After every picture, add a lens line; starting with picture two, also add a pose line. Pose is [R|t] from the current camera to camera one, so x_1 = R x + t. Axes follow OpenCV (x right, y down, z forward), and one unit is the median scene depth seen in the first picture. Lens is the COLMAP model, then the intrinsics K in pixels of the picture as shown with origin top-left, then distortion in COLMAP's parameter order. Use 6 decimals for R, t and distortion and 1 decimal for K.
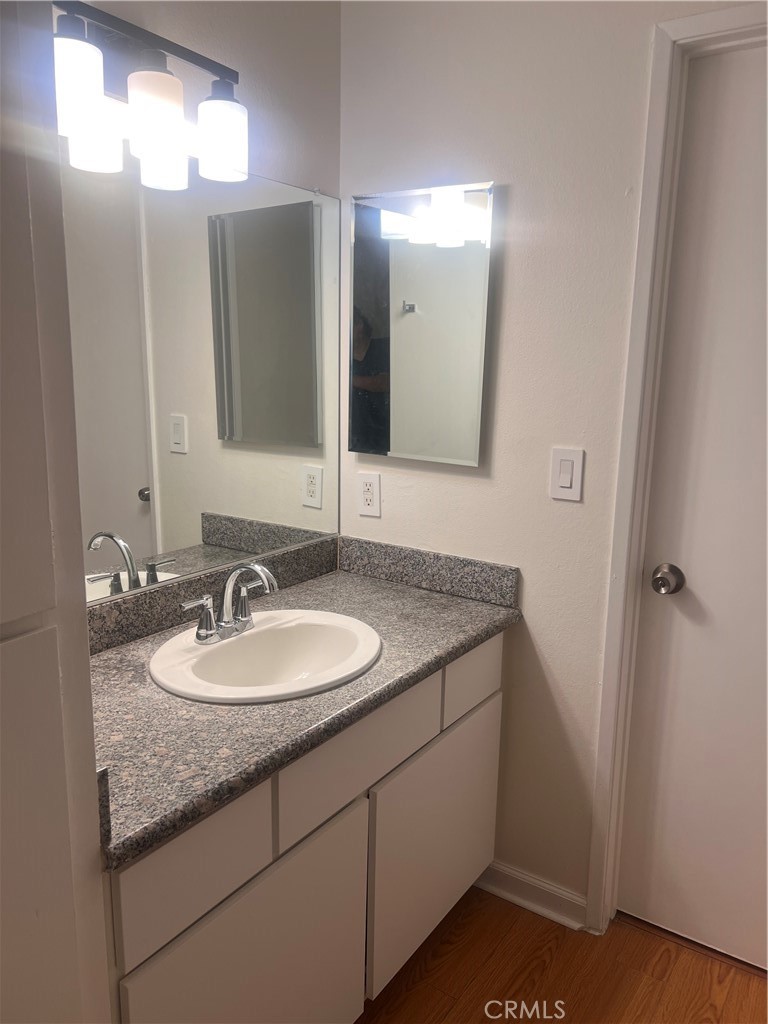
lens RADIAL K [[758.6, 0, 384.0], [0, 758.6, 512.0], [0, 0, 1]] dist [0.027041, -0.048339]
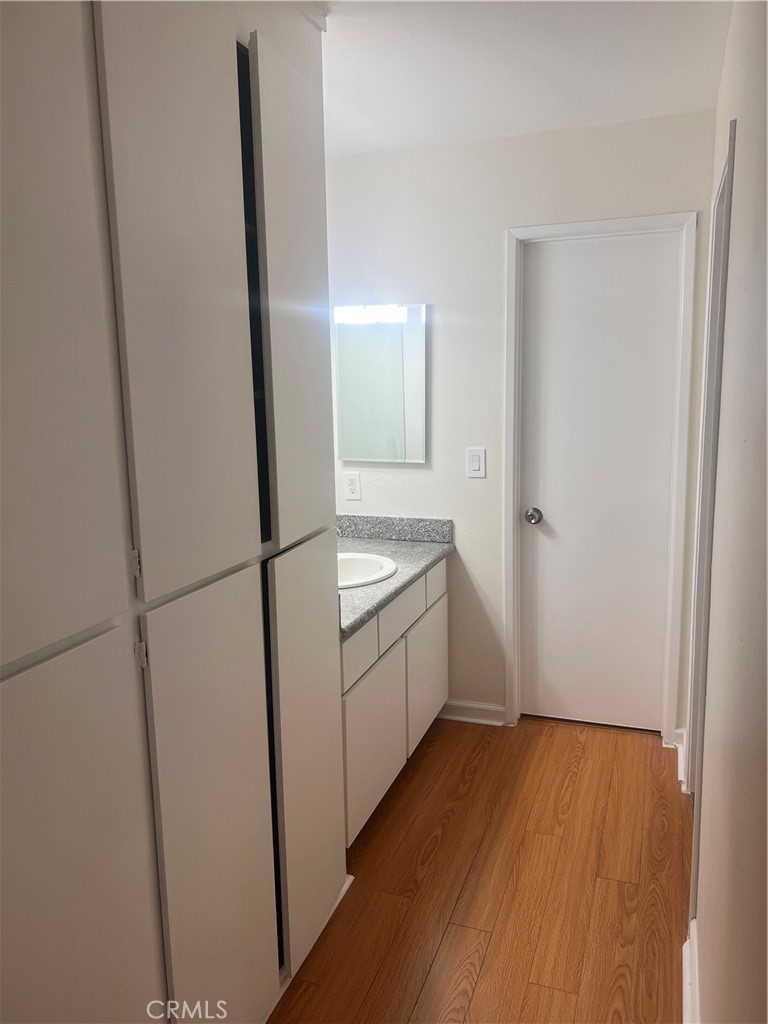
lens RADIAL K [[784.2, 0, 389.7], [0, 784.2, 513.3], [0, 0, 1]] dist [0.046693, -0.058555]
pose [[0.964560, -0.084318, 0.250031, -0.404677], [0.090285, 0.995838, -0.012472, 0.068673], [-0.247938, 0.034604, 0.968158, -0.696930]]
